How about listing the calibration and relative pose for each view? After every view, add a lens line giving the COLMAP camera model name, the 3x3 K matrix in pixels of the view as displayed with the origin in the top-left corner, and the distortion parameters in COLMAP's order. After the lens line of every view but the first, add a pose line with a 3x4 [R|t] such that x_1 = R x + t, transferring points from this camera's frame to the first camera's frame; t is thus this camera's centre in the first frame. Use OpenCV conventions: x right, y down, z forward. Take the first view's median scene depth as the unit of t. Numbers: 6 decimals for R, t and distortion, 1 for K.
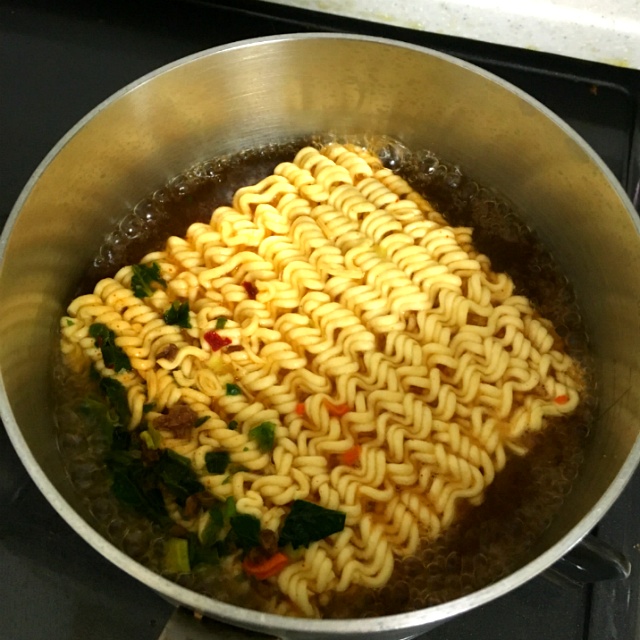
lens RADIAL K [[758.7, 0, 318.1], [0, 758.7, 325.6], [0, 0, 1]] dist [0.040298, 0.000000]
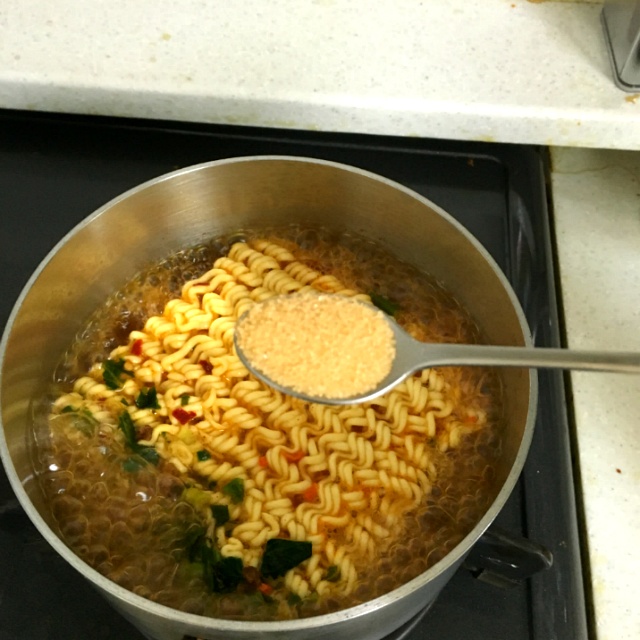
lens RADIAL K [[758.7, 0, 317.1], [0, 758.7, 318.2], [0, 0, 1]] dist [0.040298, 0.000000]
pose [[0.987018, -0.135053, 0.086922, -0.012300], [0.143792, 0.984163, -0.103667, 0.026445], [-0.071545, 0.114820, 0.990807, -0.193332]]
